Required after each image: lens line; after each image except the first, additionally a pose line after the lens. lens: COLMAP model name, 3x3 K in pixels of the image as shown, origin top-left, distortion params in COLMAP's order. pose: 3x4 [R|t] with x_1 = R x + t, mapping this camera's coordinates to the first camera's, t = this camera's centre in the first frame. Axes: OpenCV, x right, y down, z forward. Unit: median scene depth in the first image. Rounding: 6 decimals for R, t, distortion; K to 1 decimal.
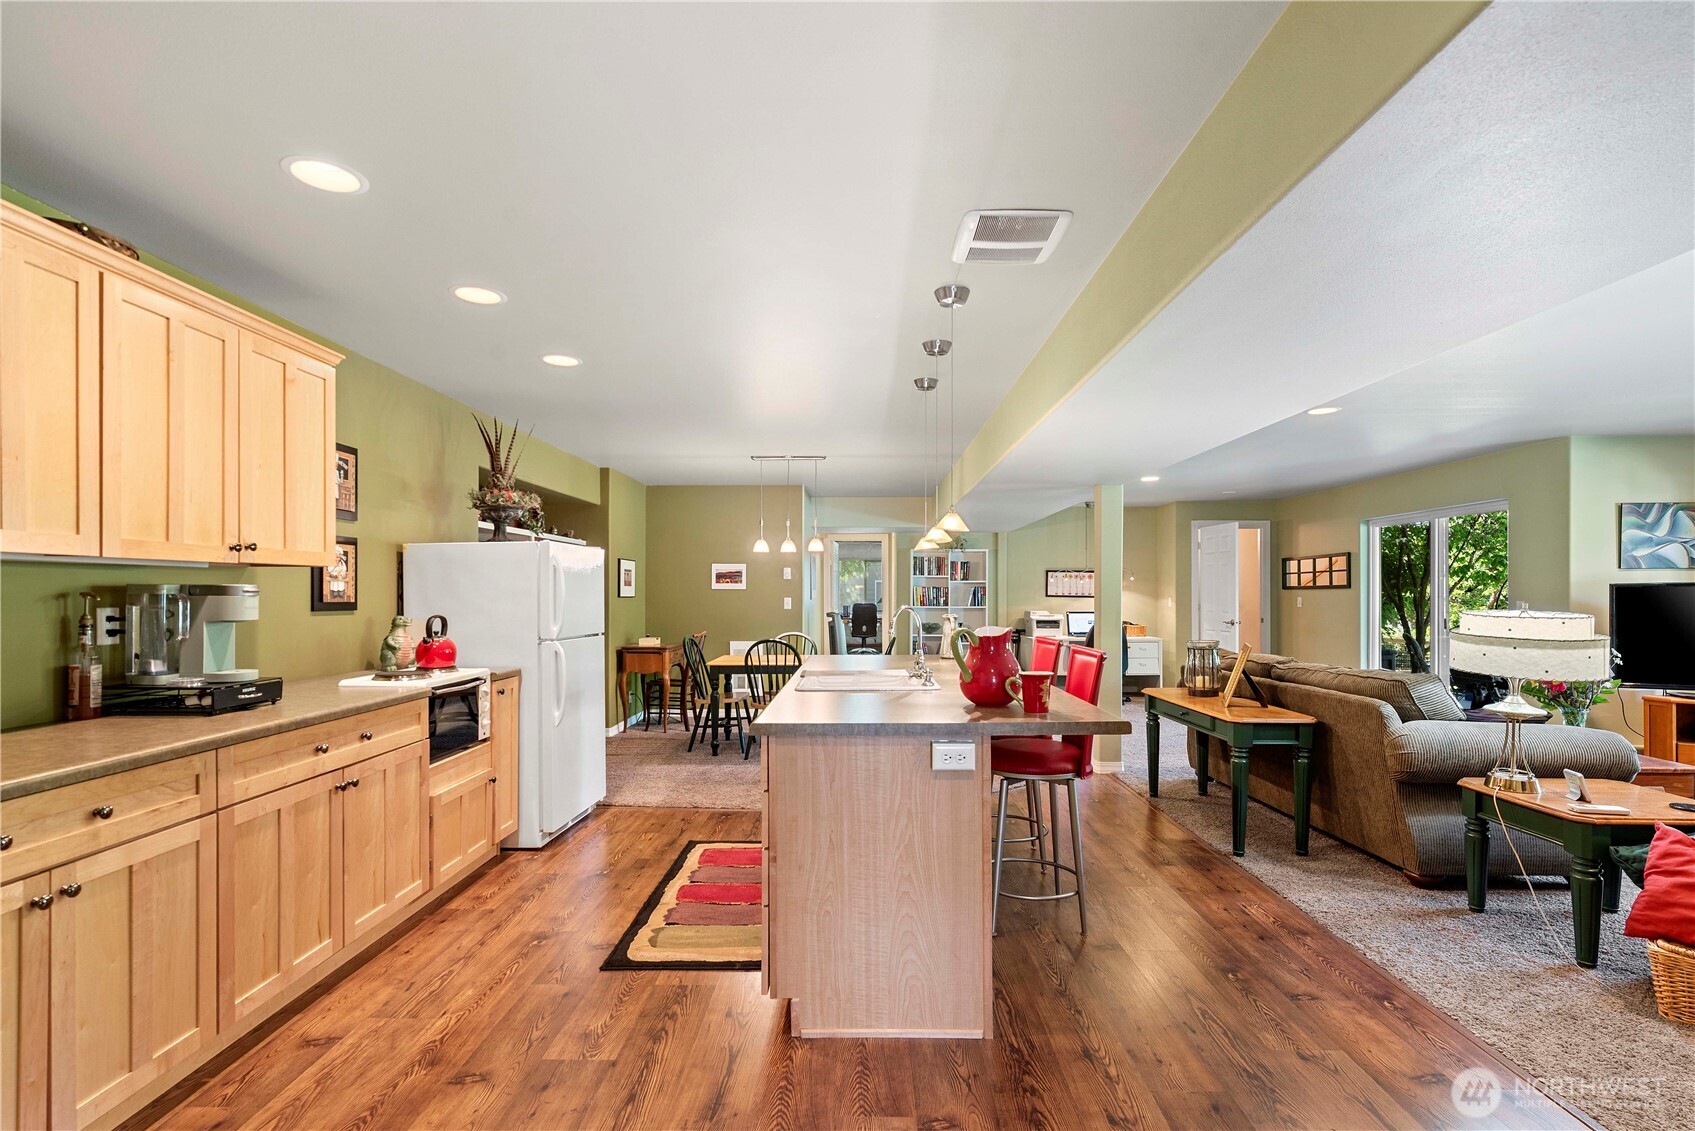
lens RADIAL K [[786.0, 0, 847.4], [0, 786.0, 590.8], [0, 0, 1]] dist [0.001171, 0.000162]
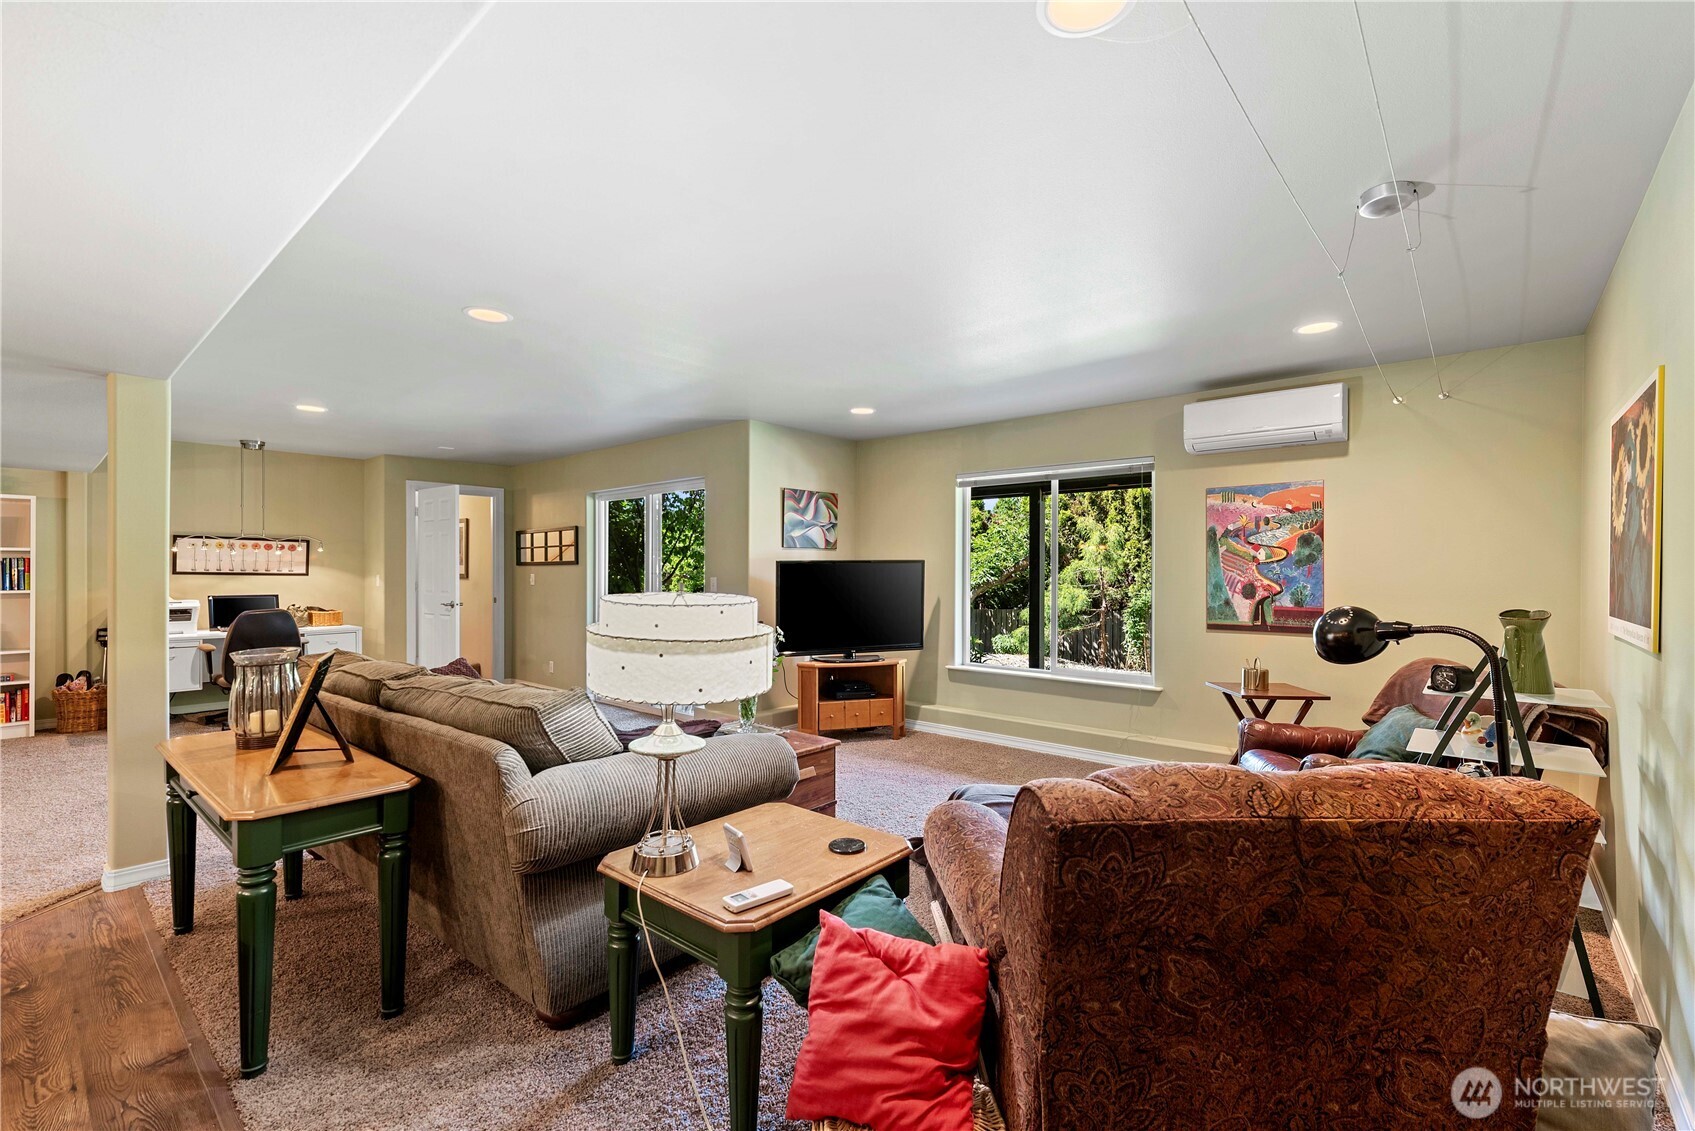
lens RADIAL K [[733.7, 0, 859.9], [0, 733.7, 573.2], [0, 0, 1]] dist [-0.000332, -0.000366]
pose [[0.636213, -0.000965, 0.771513, 0.355390], [-0.004195, 0.999980, 0.004710, 0.003220], [-0.771502, -0.006233, 0.636196, 0.362586]]
